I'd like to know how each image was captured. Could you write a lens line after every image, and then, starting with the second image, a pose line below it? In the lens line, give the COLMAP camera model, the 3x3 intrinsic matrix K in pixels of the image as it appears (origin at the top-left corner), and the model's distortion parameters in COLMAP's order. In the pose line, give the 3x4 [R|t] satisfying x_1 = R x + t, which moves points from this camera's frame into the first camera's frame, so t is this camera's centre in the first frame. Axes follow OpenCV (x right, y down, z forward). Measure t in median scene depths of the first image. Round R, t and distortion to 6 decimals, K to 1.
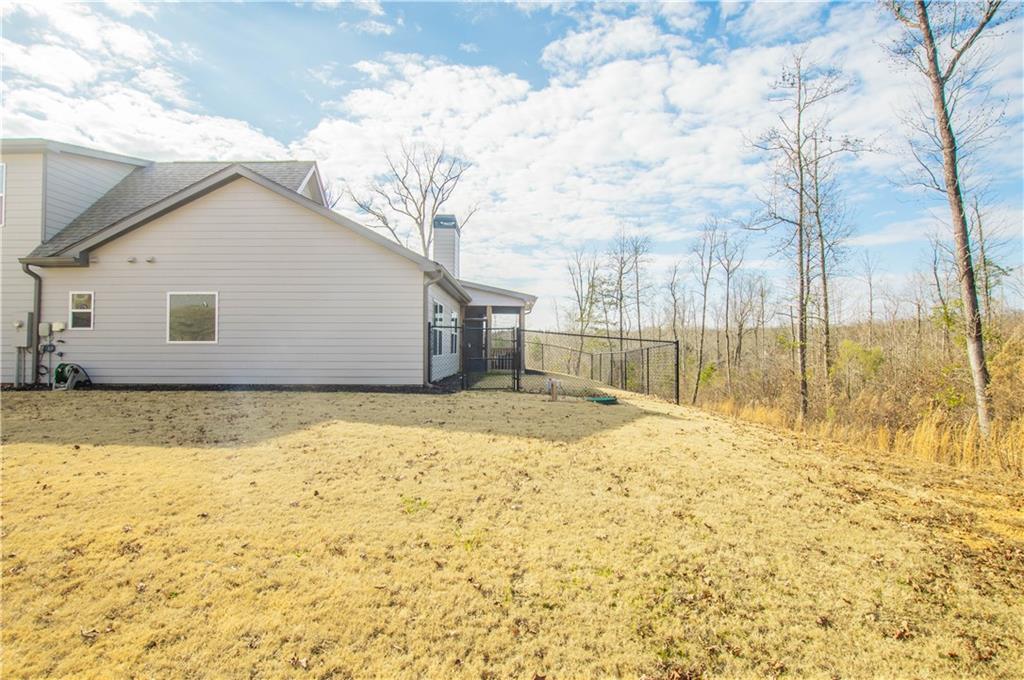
lens RADIAL K [[499.5, 0, 518.8], [0, 499.5, 339.5], [0, 0, 1]] dist [-0.031455, 0.005272]
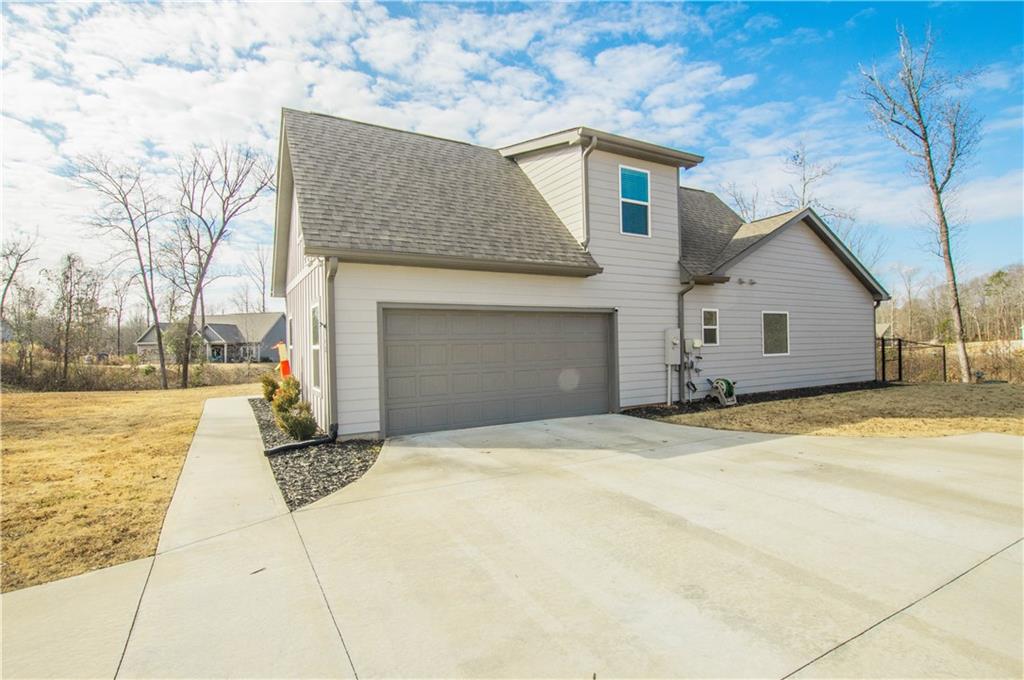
lens RADIAL K [[496.7, 0, 516.2], [0, 496.7, 343.7], [0, 0, 1]] dist [-0.022453, -0.001012]
pose [[0.869616, -0.017326, 0.493425, -1.768863], [0.008742, 0.999768, 0.019699, -0.048312], [-0.493651, -0.012817, 0.869566, 0.289682]]
